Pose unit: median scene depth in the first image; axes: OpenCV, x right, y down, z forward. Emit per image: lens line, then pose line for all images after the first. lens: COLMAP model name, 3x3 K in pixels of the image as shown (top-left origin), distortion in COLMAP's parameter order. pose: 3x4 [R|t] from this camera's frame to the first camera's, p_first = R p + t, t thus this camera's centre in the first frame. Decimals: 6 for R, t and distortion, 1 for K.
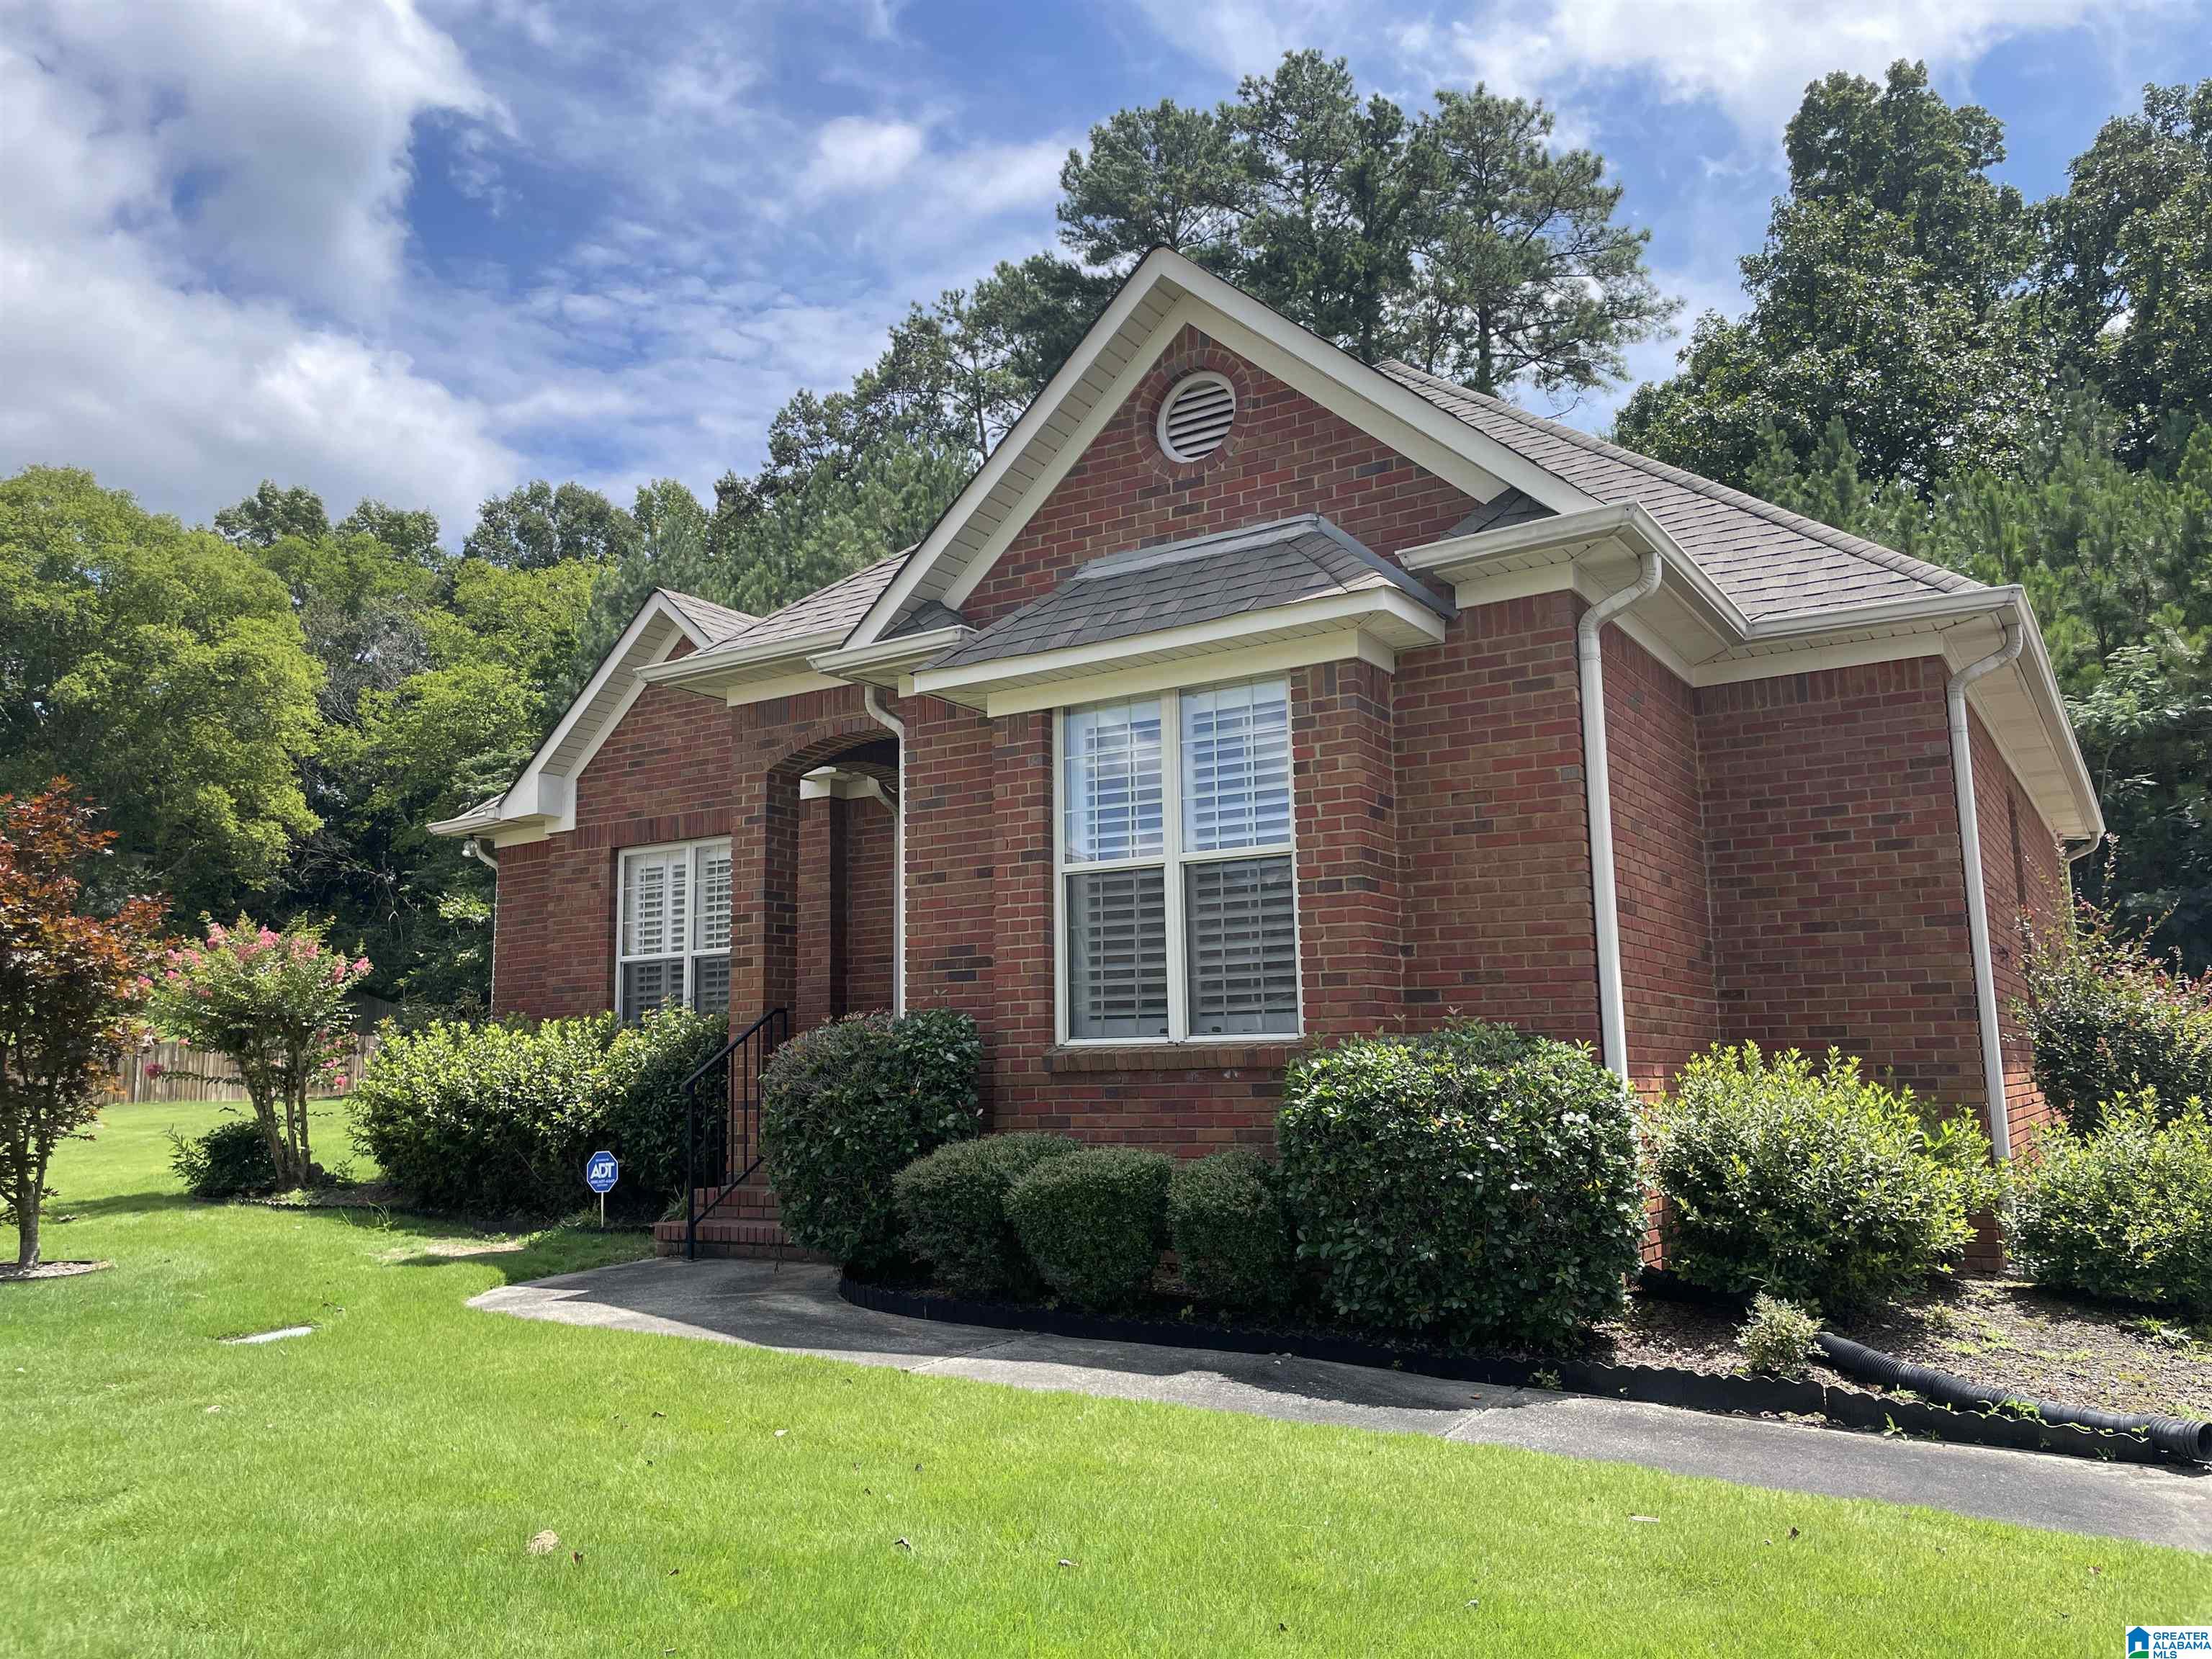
lens RADIAL K [[1707.1, 0, 1108.8], [0, 1707.1, 819.4], [0, 0, 1]] dist [0.092428, -0.178085]
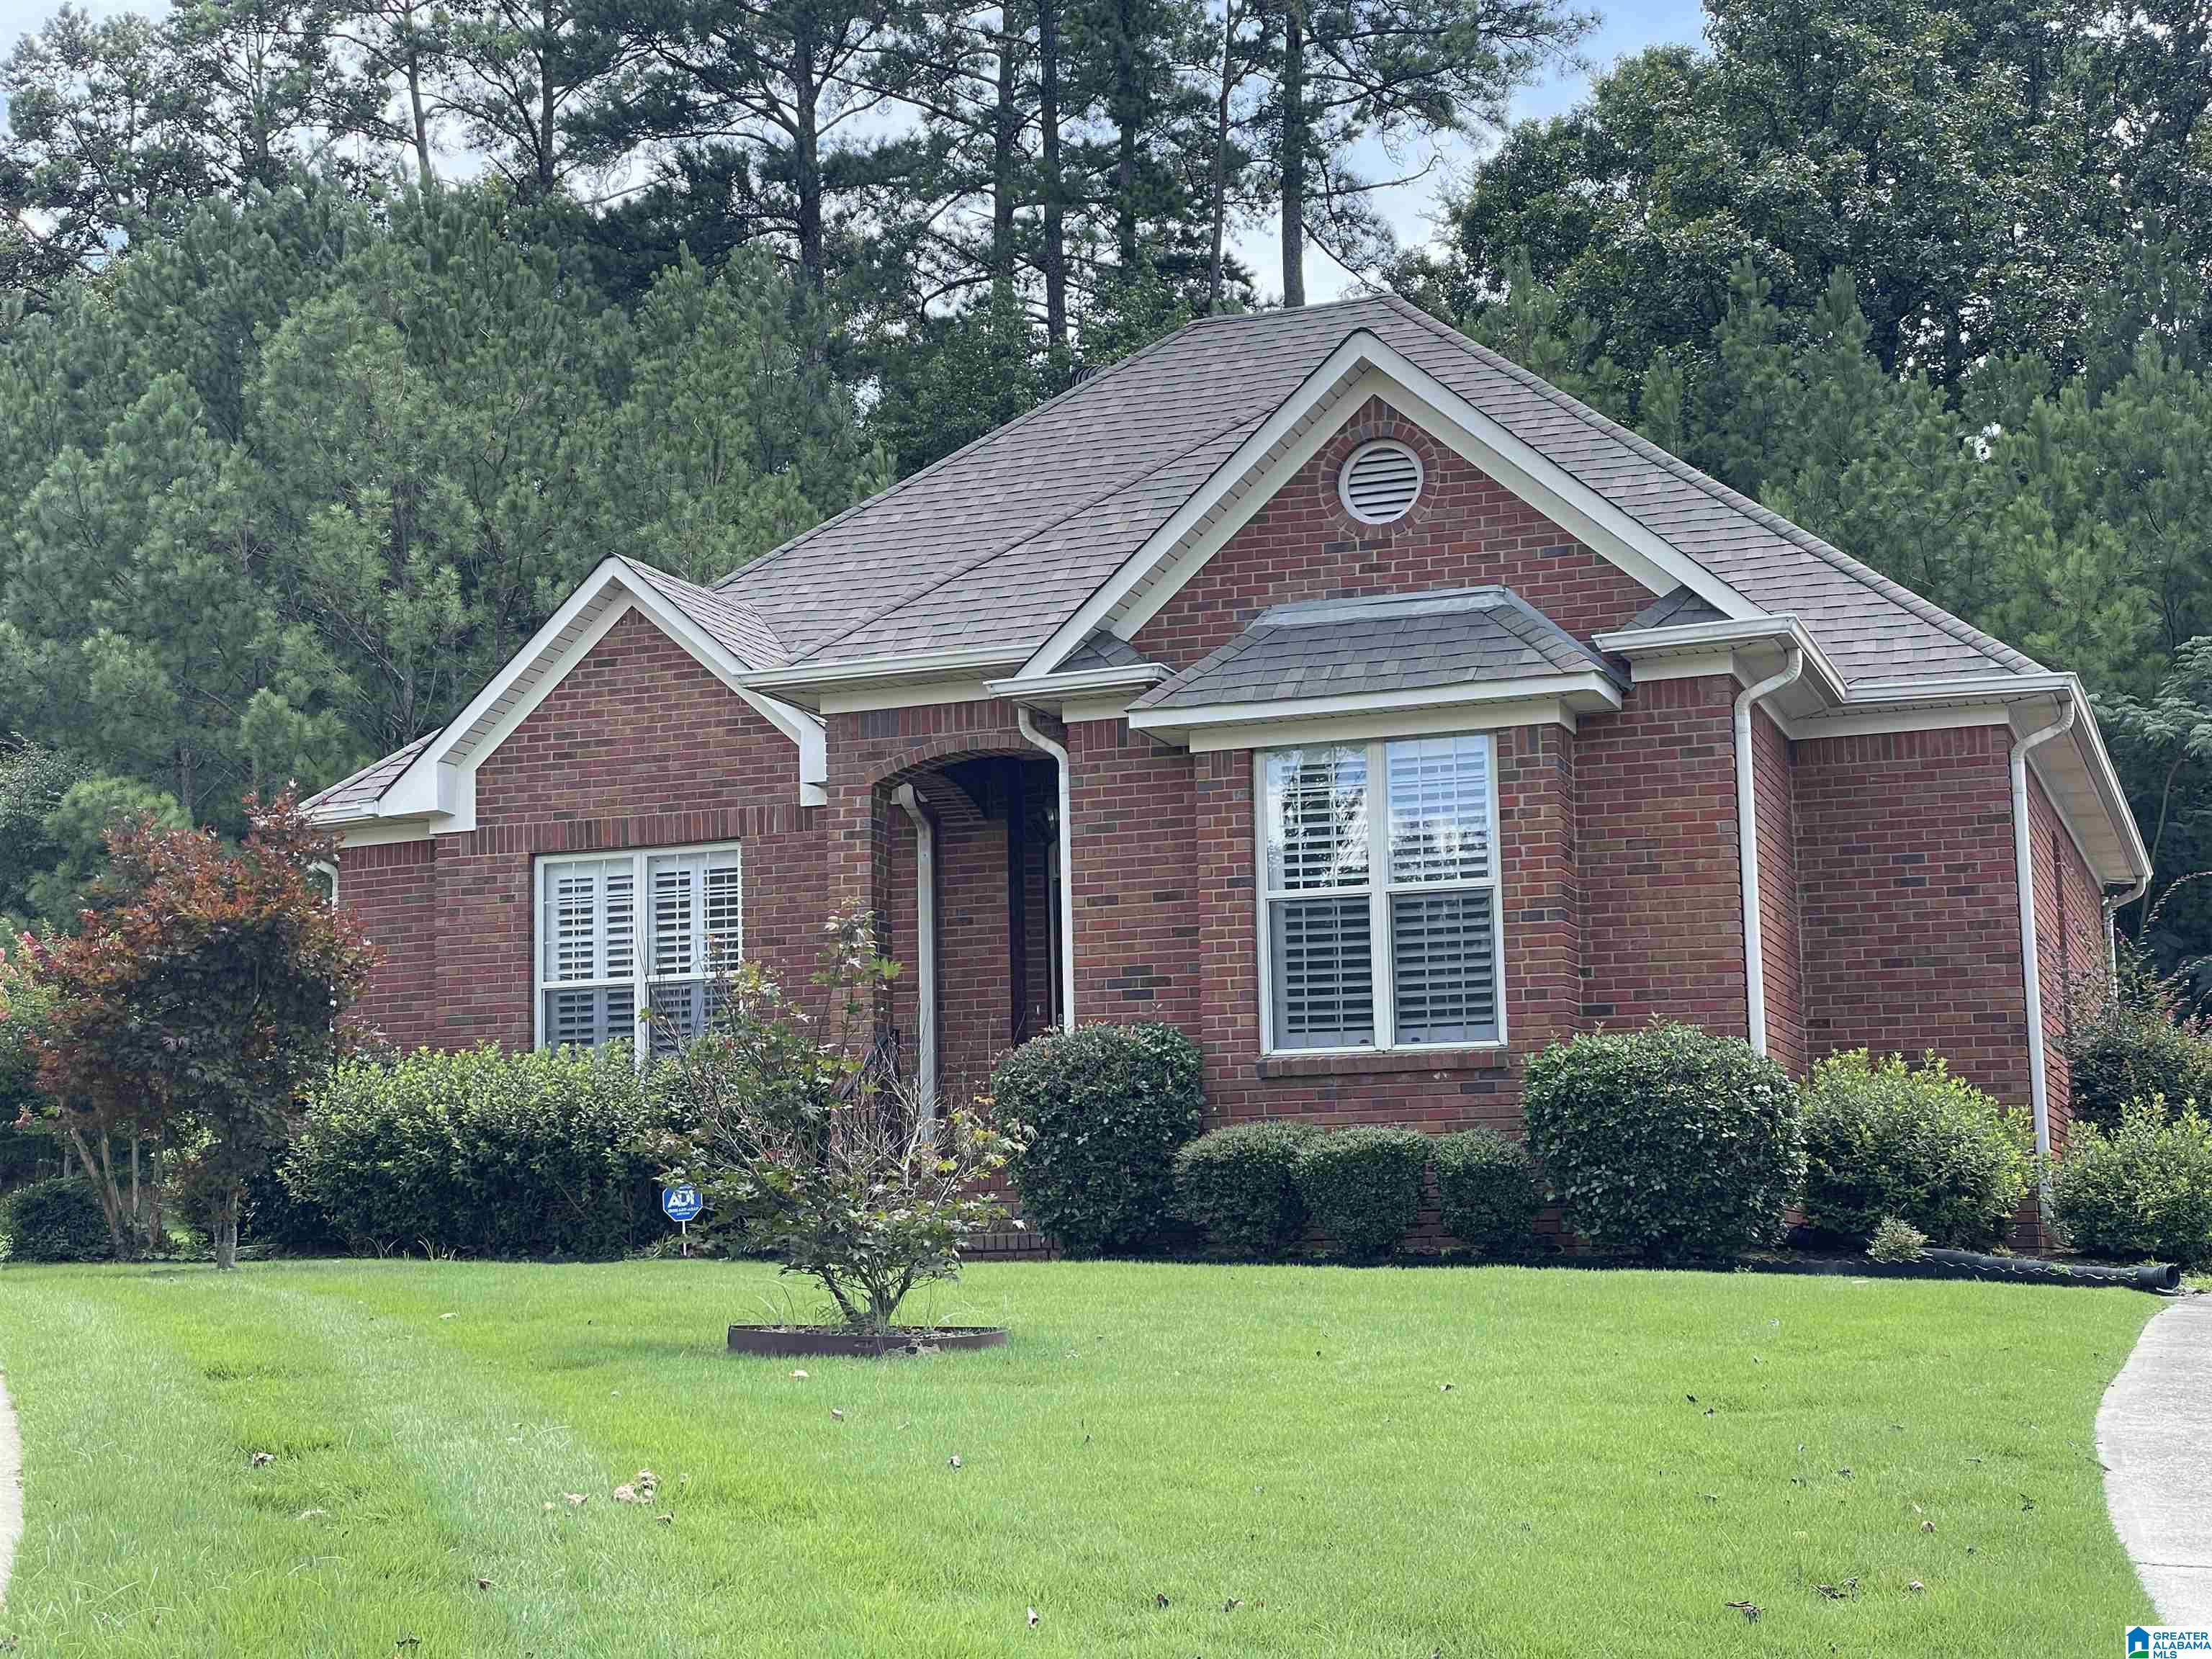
lens RADIAL K [[3339.9, 0, 1106.0], [0, 3339.9, 829.5], [0, 0, 1]] dist [0.102599, 0.137254]
pose [[0.977346, 0.027780, 0.209817, -0.547311], [-0.030119, 0.999515, 0.007963, -0.025823], [-0.209494, -0.014102, 0.977708, -1.018031]]
